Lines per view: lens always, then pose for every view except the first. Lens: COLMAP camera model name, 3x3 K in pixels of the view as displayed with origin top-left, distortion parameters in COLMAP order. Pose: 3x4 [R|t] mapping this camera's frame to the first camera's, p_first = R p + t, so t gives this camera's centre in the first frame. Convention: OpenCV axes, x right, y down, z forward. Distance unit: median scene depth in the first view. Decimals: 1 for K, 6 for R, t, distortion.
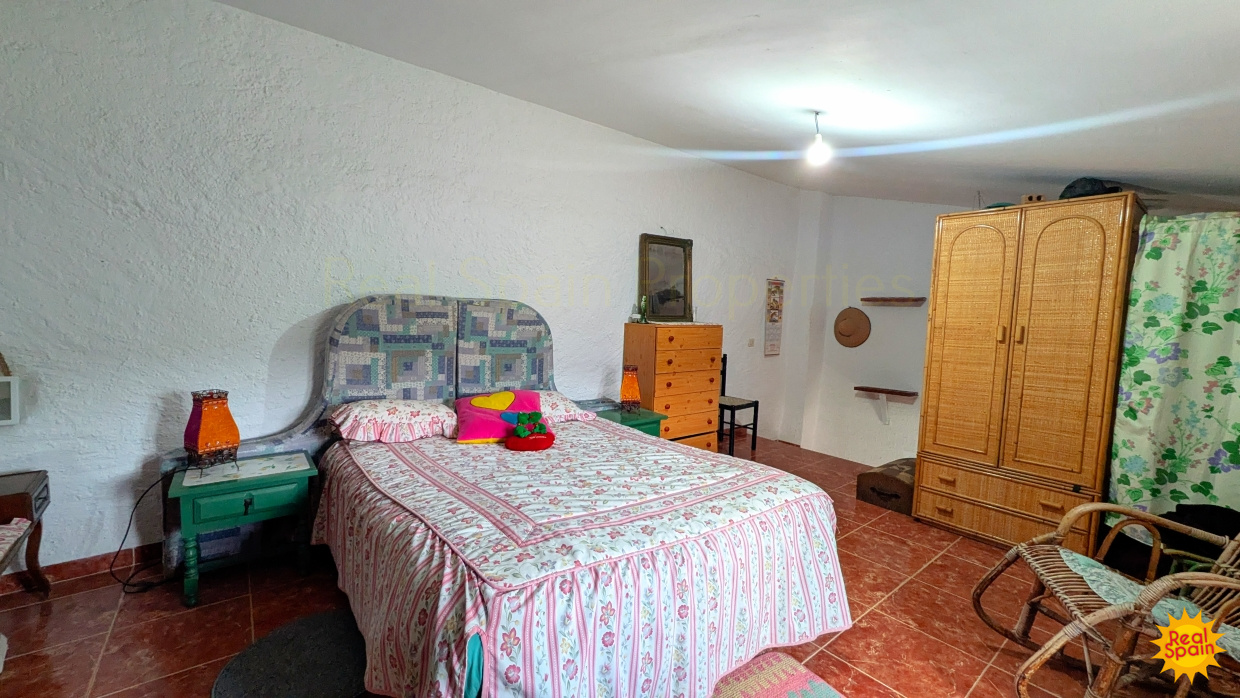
lens RADIAL K [[485.1, 0, 618.3], [0, 485.1, 349.8], [0, 0, 1]] dist [-0.000890, 0.000975]
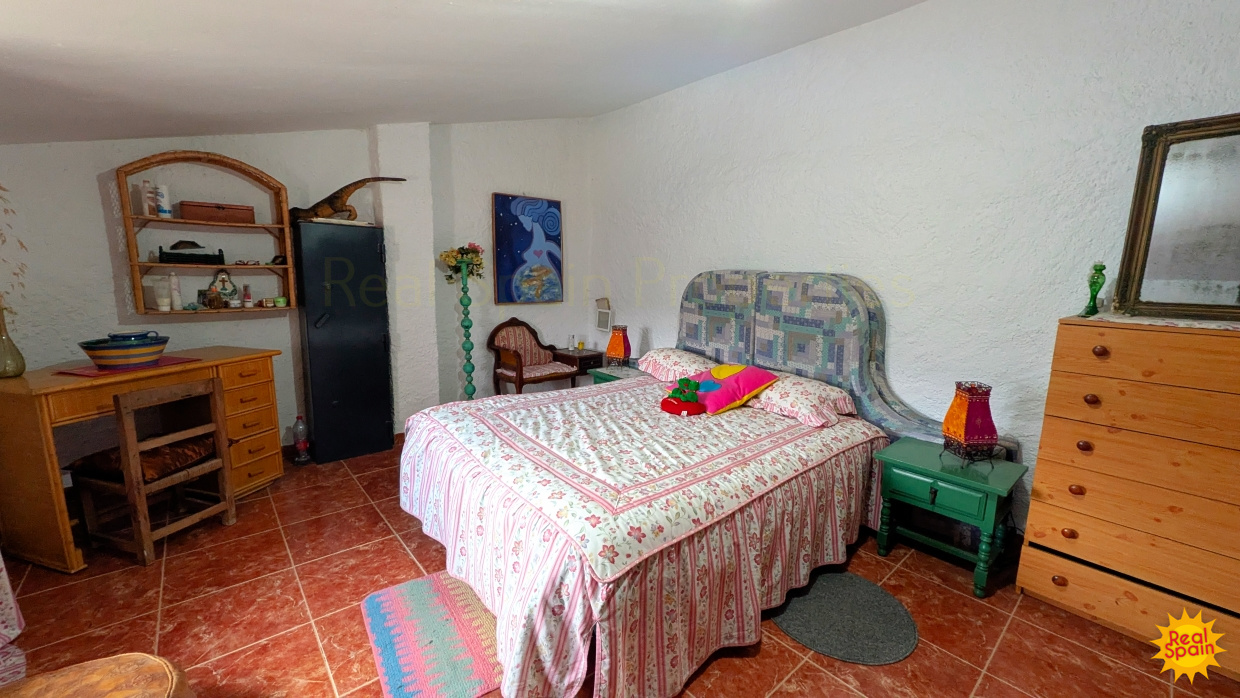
lens RADIAL K [[485.1, 0, 625.6], [0, 485.1, 350.4], [0, 0, 1]] dist [-0.000890, 0.000975]
pose [[0.042907, 0.139072, -0.989352, 0.705267], [-0.102254, 0.985675, 0.134121, -0.050822], [0.993833, 0.095410, 0.056513, 0.664966]]
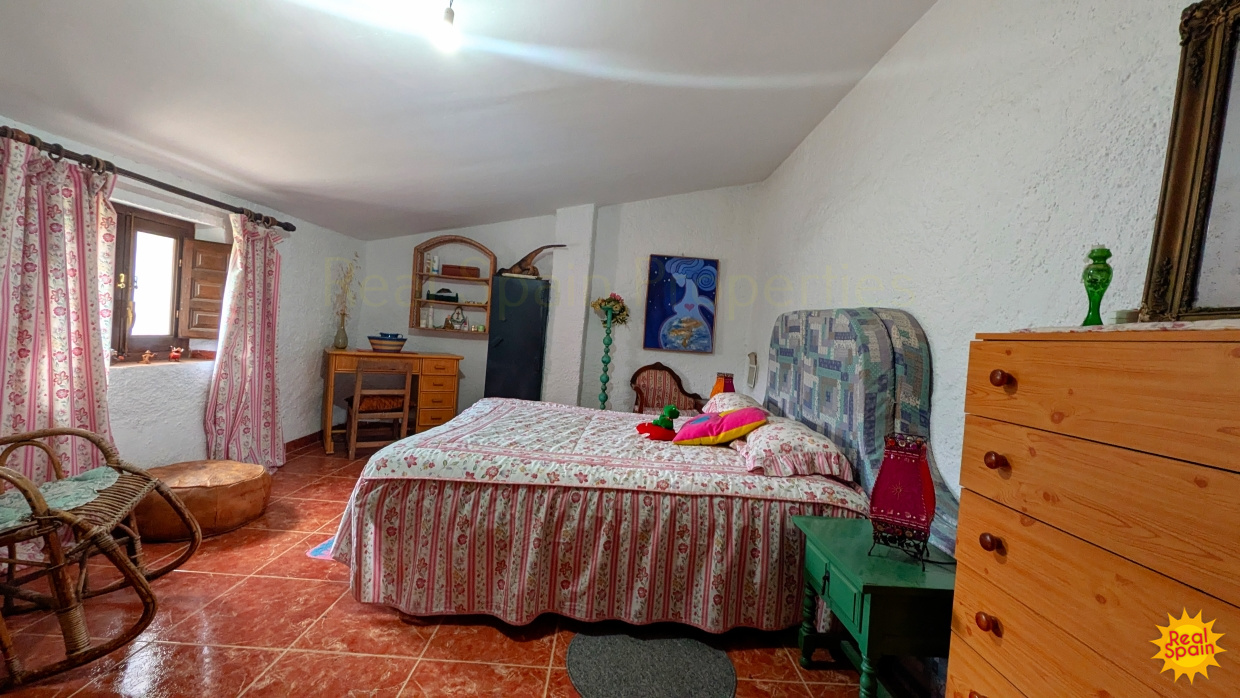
lens RADIAL K [[485.1, 0, 622.2], [0, 485.1, 350.0], [0, 0, 1]] dist [-0.000890, 0.000975]
pose [[-0.602702, -0.054799, -0.796082, 0.597274], [-0.159279, 0.985824, 0.052729, -0.024646], [0.781908, 0.158579, -0.602887, 1.272693]]
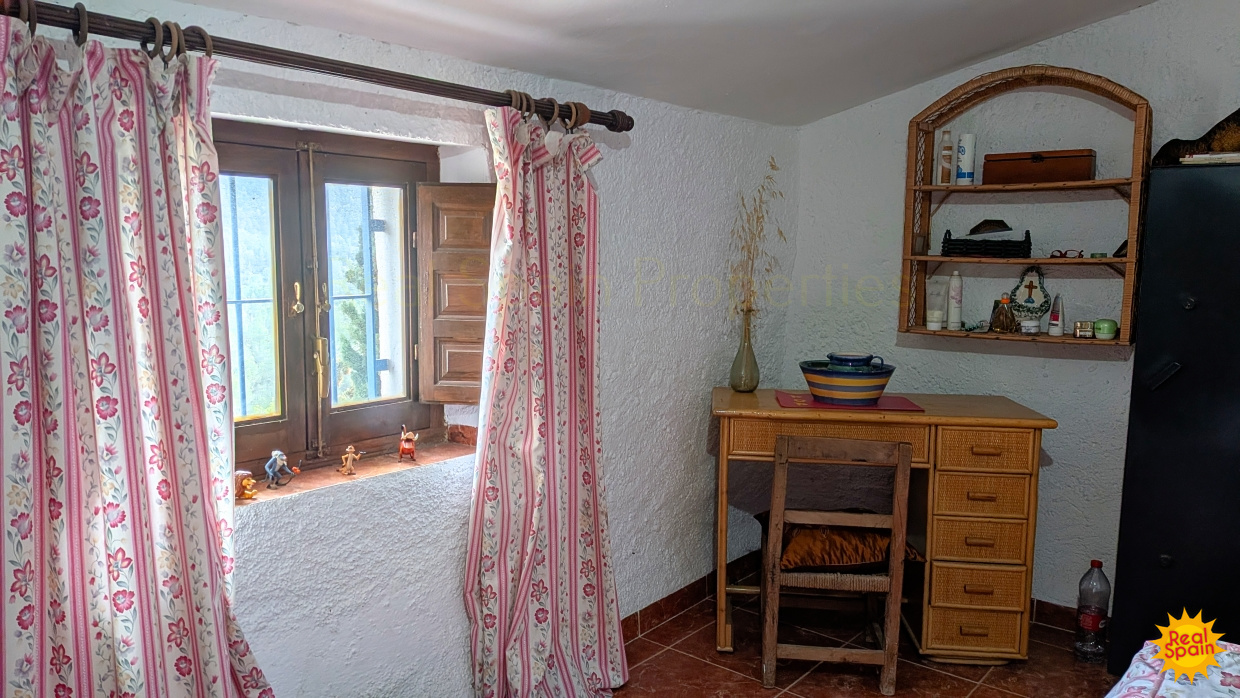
lens RADIAL K [[865.2, 0, 623.5], [0, 865.2, 347.8], [0, 0, 1]] dist [0.032906, -0.012324]
pose [[-0.978714, -0.018807, -0.204364, 0.344614], [-0.057096, 0.981431, 0.183120, -0.062306], [0.197125, 0.190891, -0.961615, 0.789133]]
